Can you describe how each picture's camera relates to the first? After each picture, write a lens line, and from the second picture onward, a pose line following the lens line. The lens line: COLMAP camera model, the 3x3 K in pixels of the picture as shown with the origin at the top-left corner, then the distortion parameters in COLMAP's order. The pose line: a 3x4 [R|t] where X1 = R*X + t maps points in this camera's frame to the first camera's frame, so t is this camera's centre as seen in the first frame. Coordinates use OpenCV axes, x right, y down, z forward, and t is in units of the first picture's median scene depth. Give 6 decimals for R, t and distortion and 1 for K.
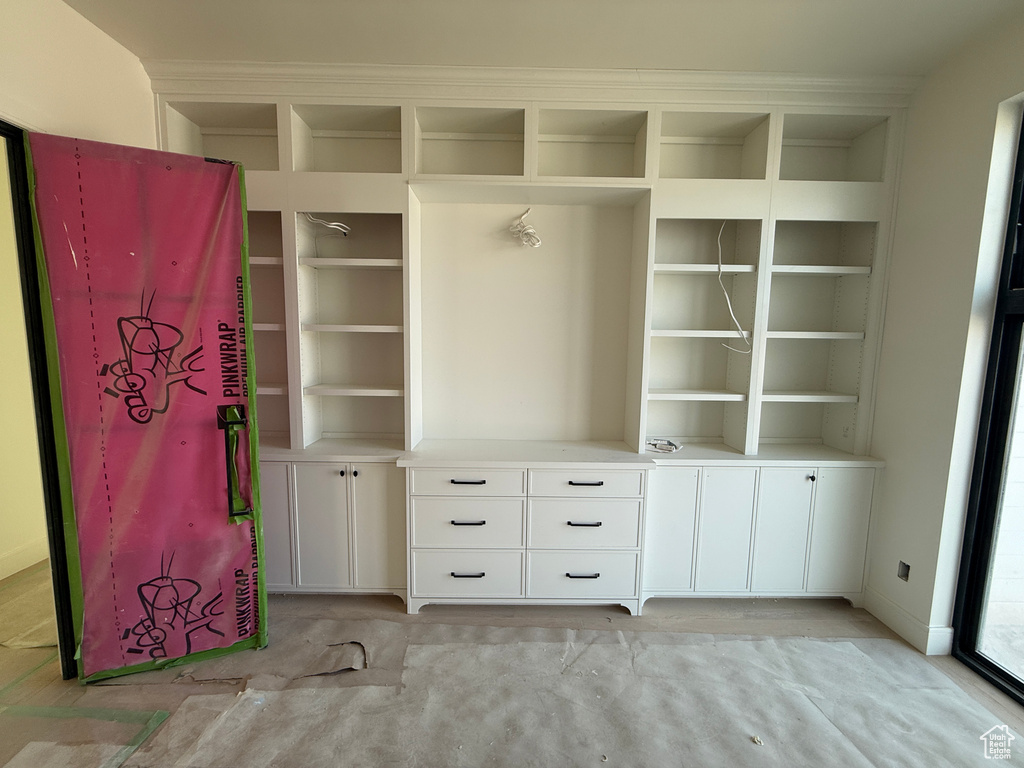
lens RADIAL K [[411.7, 0, 512.0], [0, 411.7, 384.0], [0, 0, 1]] dist [-0.000434, 0.000036]
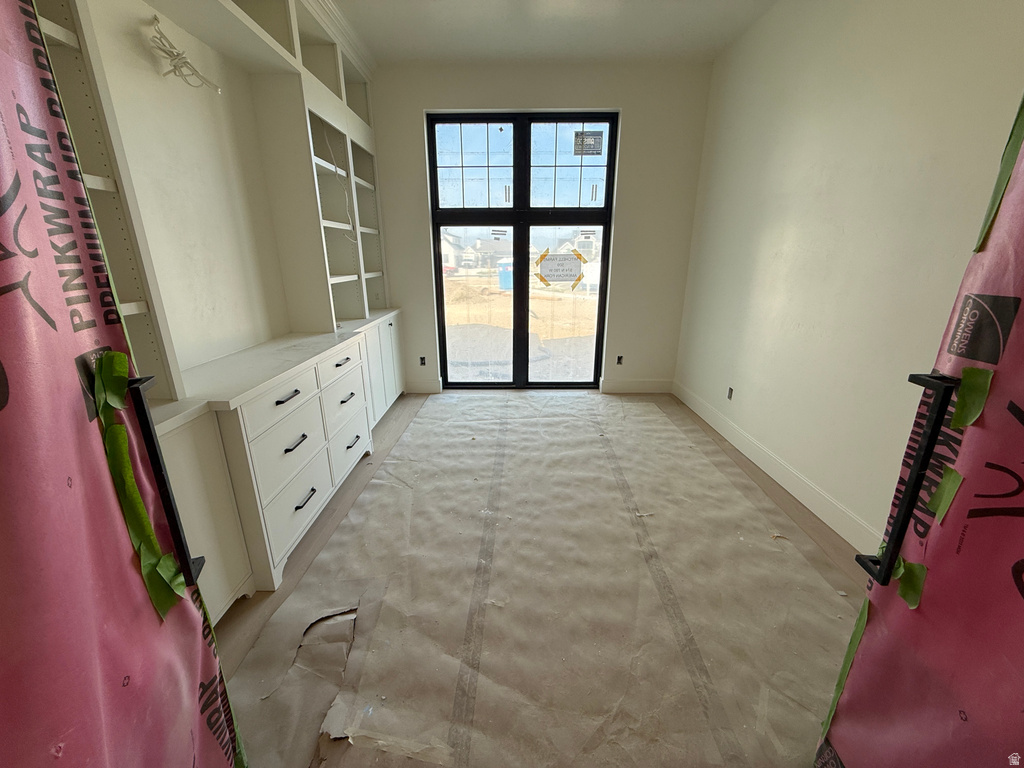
lens RADIAL K [[411.7, 0, 512.0], [0, 411.7, 384.0], [0, 0, 1]] dist [-0.000434, 0.000036]
pose [[-0.003710, -0.308457, 0.951231, -0.996394], [0.107958, 0.945555, 0.307037, 0.005635], [-0.994149, 0.103832, 0.029793, 0.571948]]
